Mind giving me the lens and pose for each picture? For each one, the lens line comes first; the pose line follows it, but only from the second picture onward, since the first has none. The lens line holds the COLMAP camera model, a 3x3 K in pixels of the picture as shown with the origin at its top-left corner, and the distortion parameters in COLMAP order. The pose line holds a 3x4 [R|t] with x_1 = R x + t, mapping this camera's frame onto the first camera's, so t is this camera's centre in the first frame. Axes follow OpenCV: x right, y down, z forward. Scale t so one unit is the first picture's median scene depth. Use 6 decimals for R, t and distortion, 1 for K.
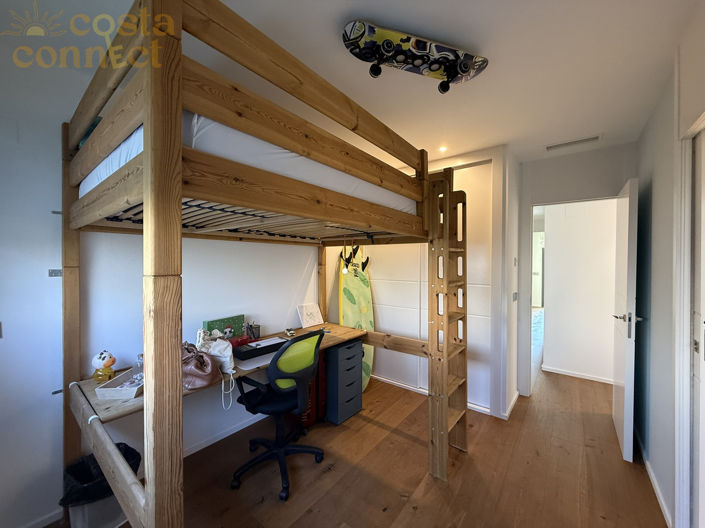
lens RADIAL K [[281.4, 0, 350.8], [0, 281.4, 264.3], [0, 0, 1]] dist [0.001997, 0.000108]
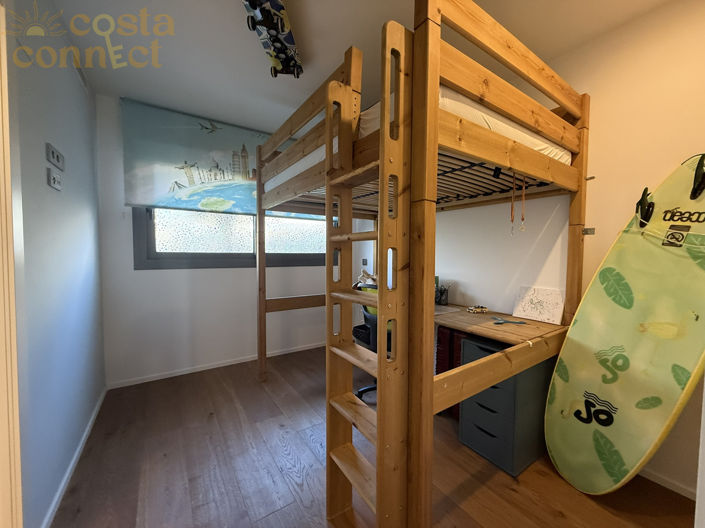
lens RADIAL K [[281.4, 0, 351.4], [0, 281.4, 264.9], [0, 0, 1]] dist [0.001997, 0.000108]
pose [[-0.294473, 0.040463, -0.954803, 0.763506], [-0.008839, 0.998945, 0.045060, 0.079959], [0.955619, 0.021708, -0.293805, 0.983025]]
